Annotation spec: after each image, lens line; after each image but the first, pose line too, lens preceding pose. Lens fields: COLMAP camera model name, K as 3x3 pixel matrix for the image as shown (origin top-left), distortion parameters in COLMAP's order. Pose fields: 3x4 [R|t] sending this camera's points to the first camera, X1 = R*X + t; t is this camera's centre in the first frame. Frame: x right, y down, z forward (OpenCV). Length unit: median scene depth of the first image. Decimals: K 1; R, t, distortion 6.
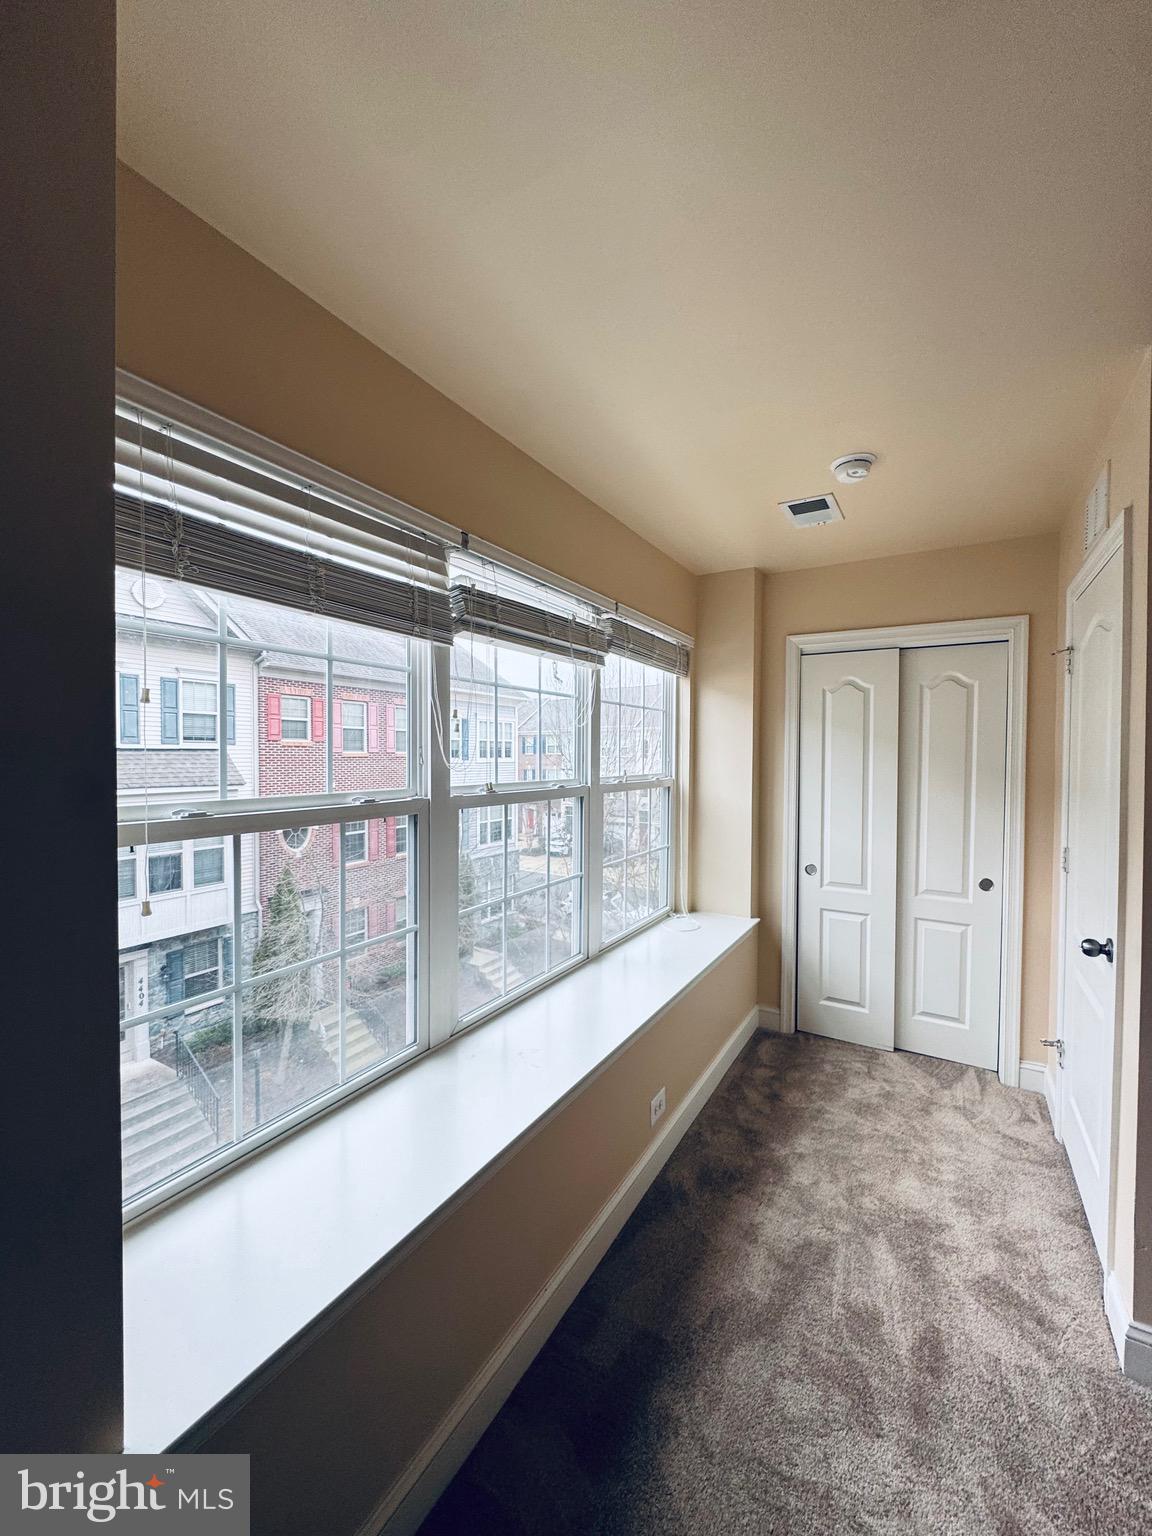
lens RADIAL K [[611.9, 0, 576.0], [0, 611.9, 768.0], [0, 0, 1]] dist [-0.001187, -0.000104]
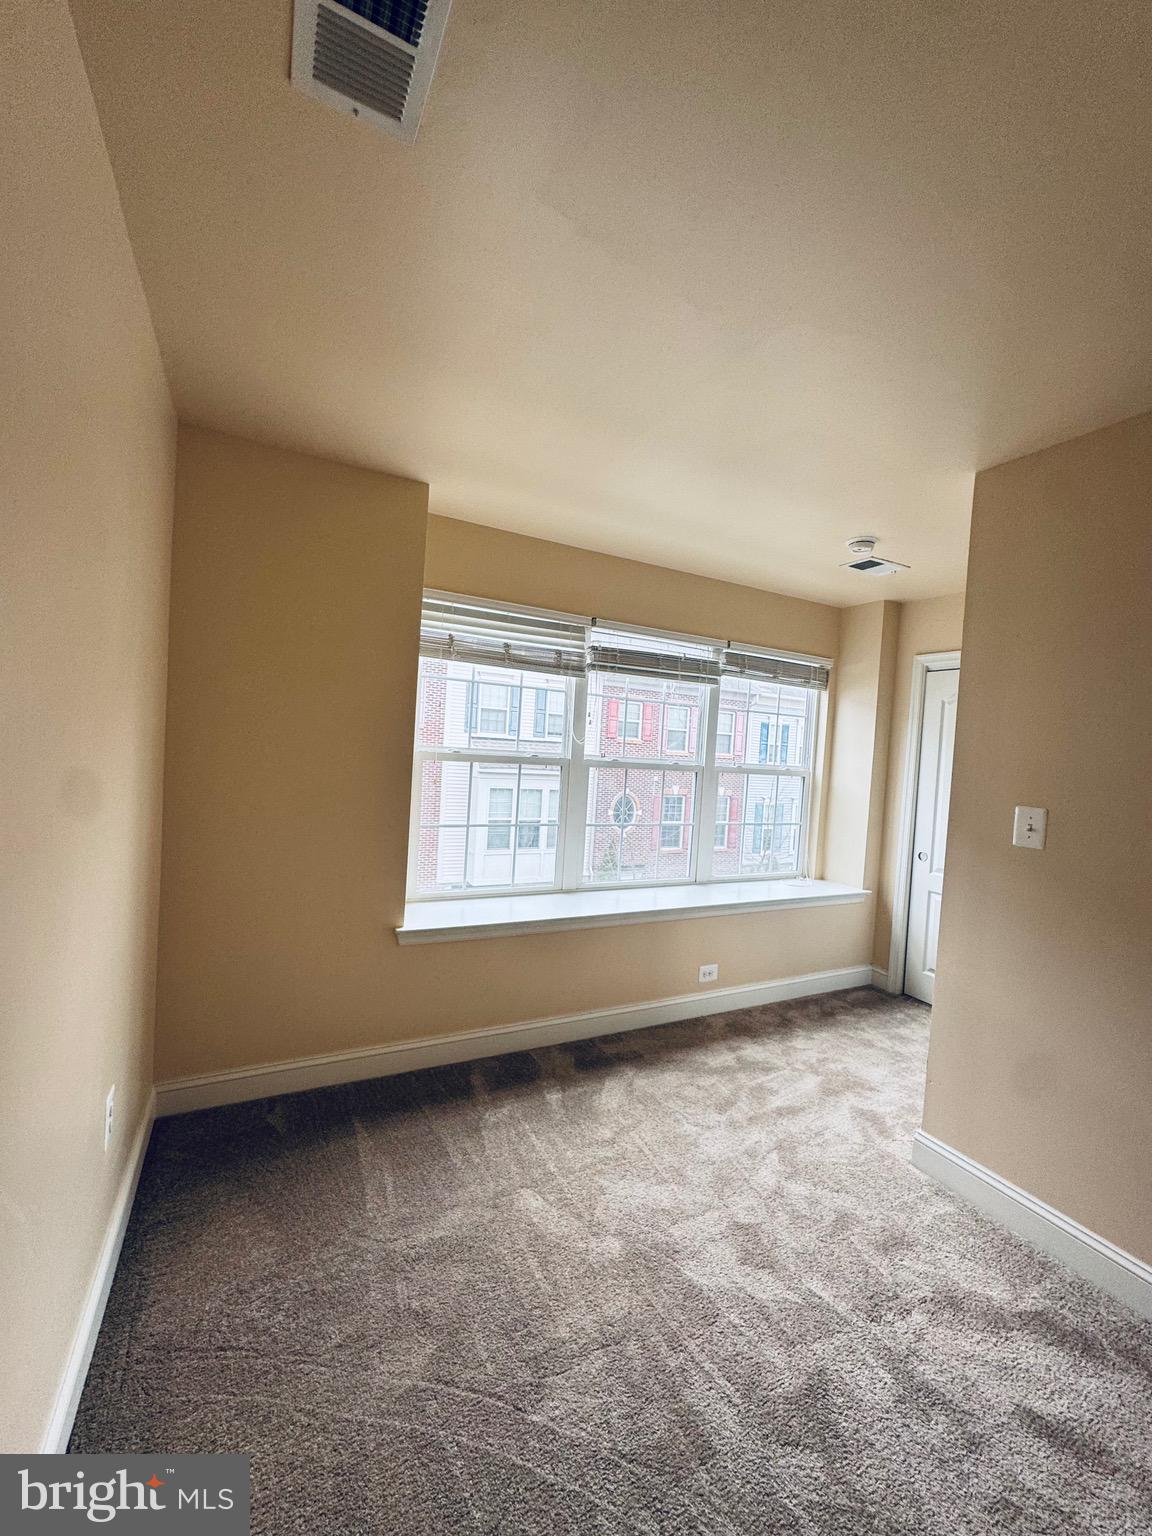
lens RADIAL K [[611.9, 0, 576.0], [0, 611.9, 768.0], [0, 0, 1]] dist [-0.001187, -0.000104]
pose [[0.849493, 0.063379, -0.523780, 0.554671], [-0.067870, 0.997637, 0.010642, 0.040985], [0.523217, 0.026509, 0.851787, -0.438822]]
